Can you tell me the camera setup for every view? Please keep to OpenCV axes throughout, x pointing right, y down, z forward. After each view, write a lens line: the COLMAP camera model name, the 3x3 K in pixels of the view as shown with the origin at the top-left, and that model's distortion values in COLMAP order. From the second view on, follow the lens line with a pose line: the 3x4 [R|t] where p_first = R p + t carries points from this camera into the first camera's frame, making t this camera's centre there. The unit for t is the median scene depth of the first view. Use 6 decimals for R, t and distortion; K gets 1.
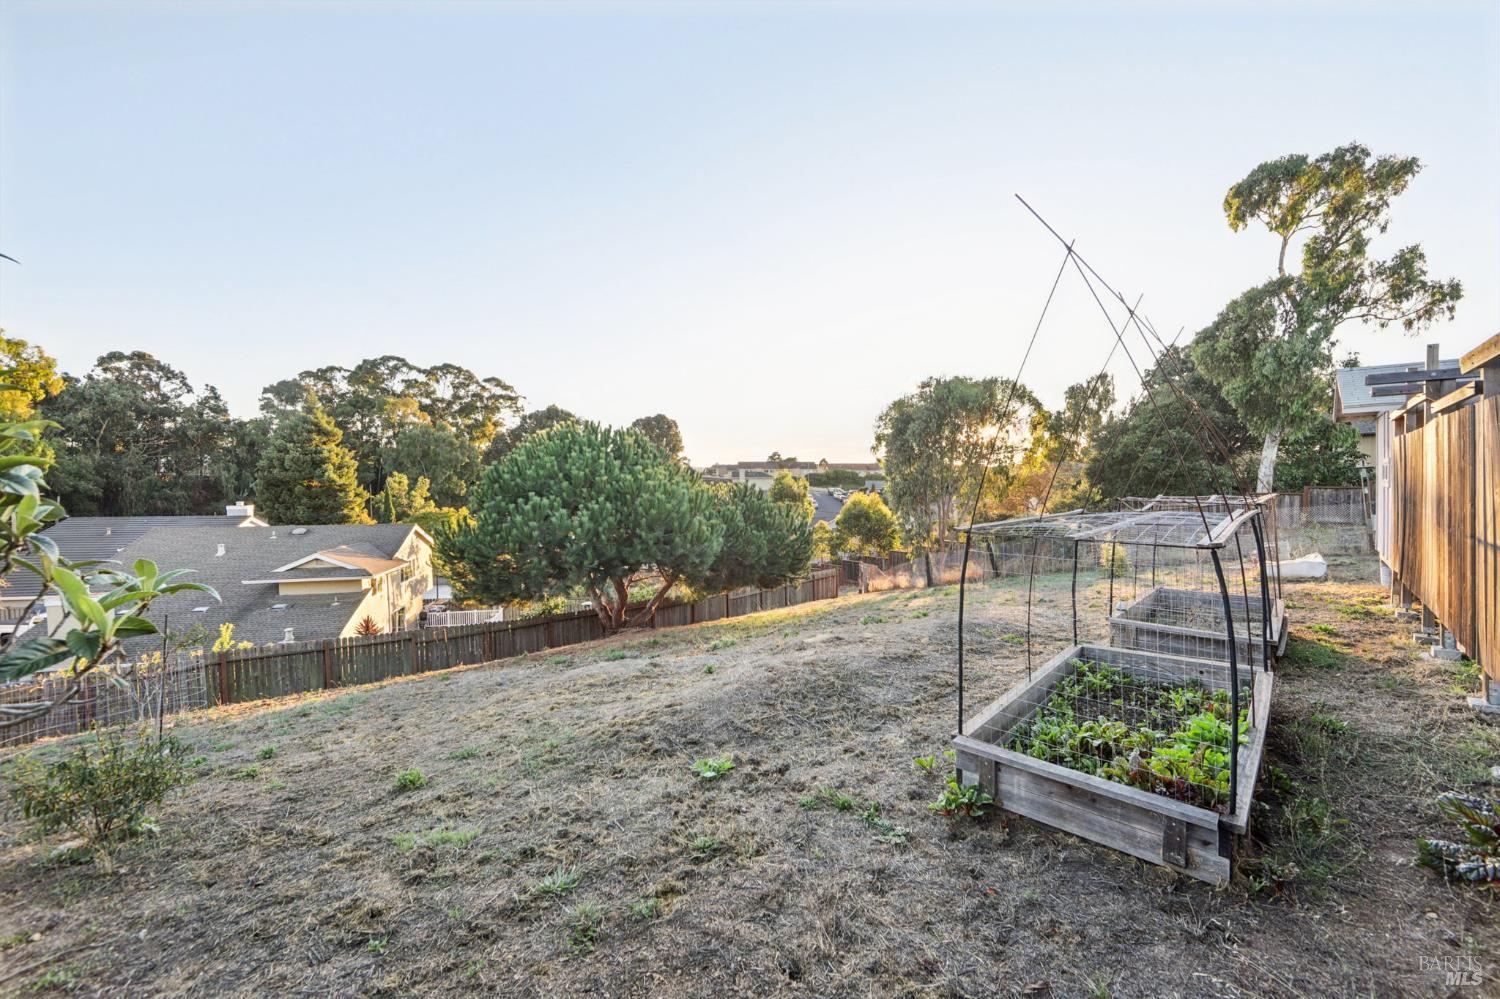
lens RADIAL K [[596.9, 0, 752.0], [0, 596.9, 475.4], [0, 0, 1]] dist [0.001243, 0.000385]
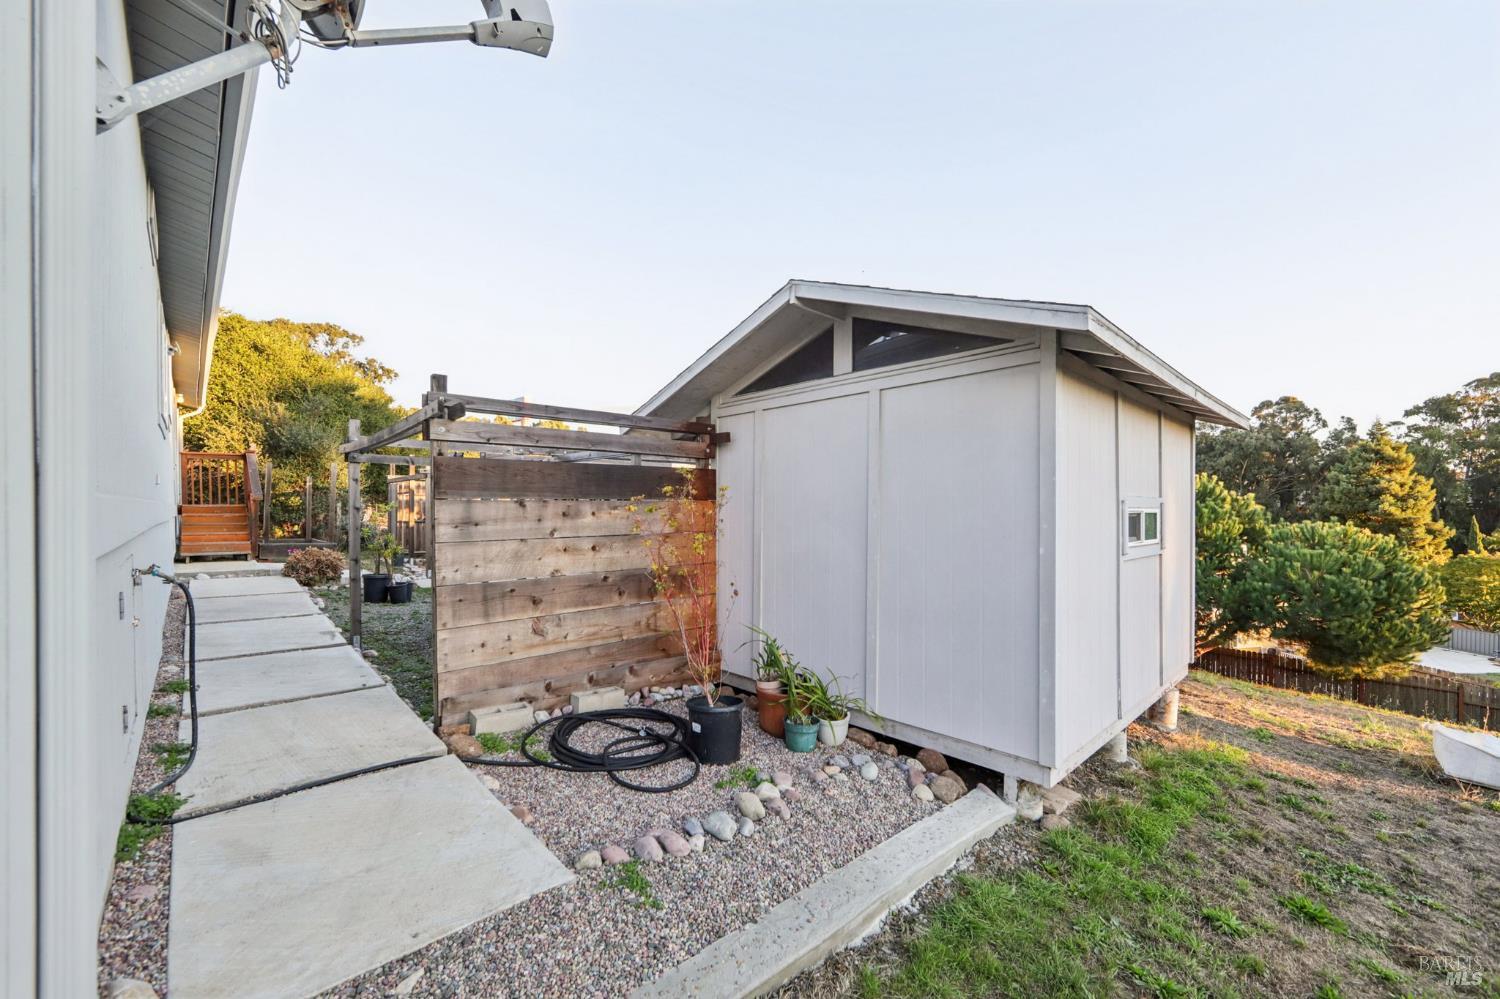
lens RADIAL K [[606.2, 0, 750.0], [0, 606.2, 507.6], [0, 0, 1]] dist [0.002116, 0.000214]
pose [[-0.063349, 0.002734, -0.997988, 0.258260], [0.001551, 0.999995, 0.002641, -0.004322], [0.997990, -0.001381, -0.063353, 0.100804]]
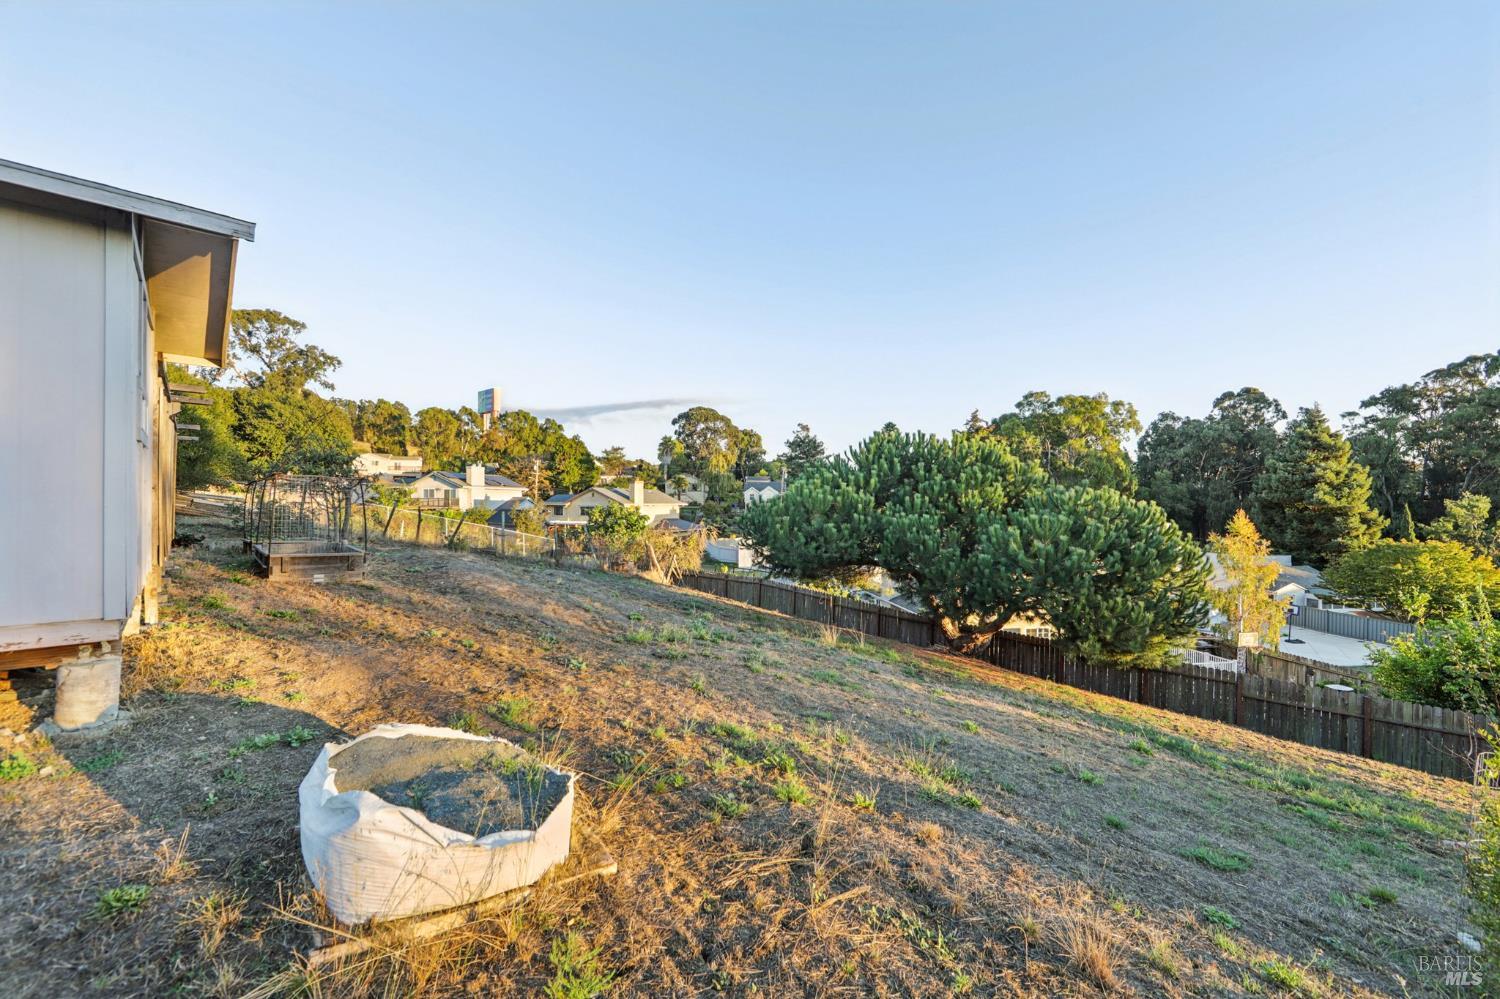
lens RADIAL K [[604.3, 0, 750.0], [0, 604.3, 499.5], [0, 0, 1]] dist [-0.001240, 0.000183]
pose [[-0.061515, -0.004328, -0.998097, 0.217889], [-0.000594, 0.999991, -0.004300, 0.008420], [0.998106, 0.000328, -0.061517, 0.216535]]
